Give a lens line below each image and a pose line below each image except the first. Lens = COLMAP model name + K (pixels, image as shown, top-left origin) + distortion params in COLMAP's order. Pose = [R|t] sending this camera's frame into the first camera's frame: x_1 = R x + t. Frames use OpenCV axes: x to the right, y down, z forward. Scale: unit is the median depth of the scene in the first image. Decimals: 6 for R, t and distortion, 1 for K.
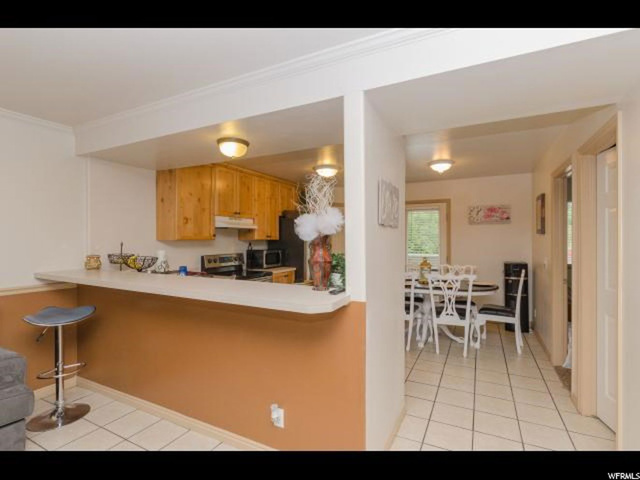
lens RADIAL K [[310.5, 0, 326.0], [0, 310.5, 240.0], [0, 0, 1]] dist [0.003039, 0.000018]
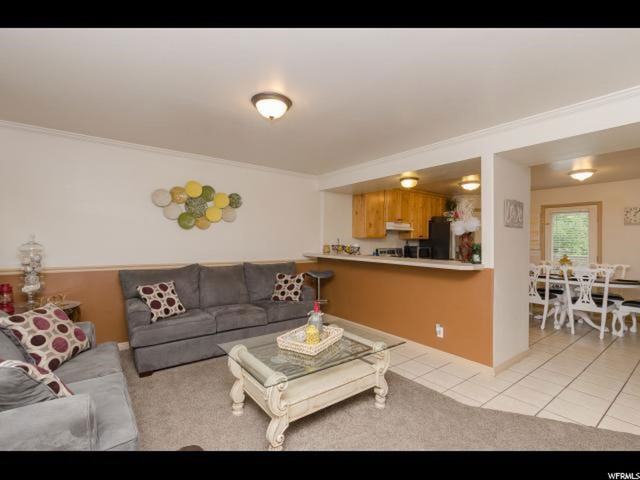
lens RADIAL K [[301.8, 0, 321.7], [0, 301.8, 240.9], [0, 0, 1]] dist [0.001684, 0.001040]
pose [[0.899596, 0.009487, -0.436621, -0.003032], [-0.012935, 0.999904, -0.004925, 0.023948], [0.436532, 0.010078, 0.899632, -0.429083]]
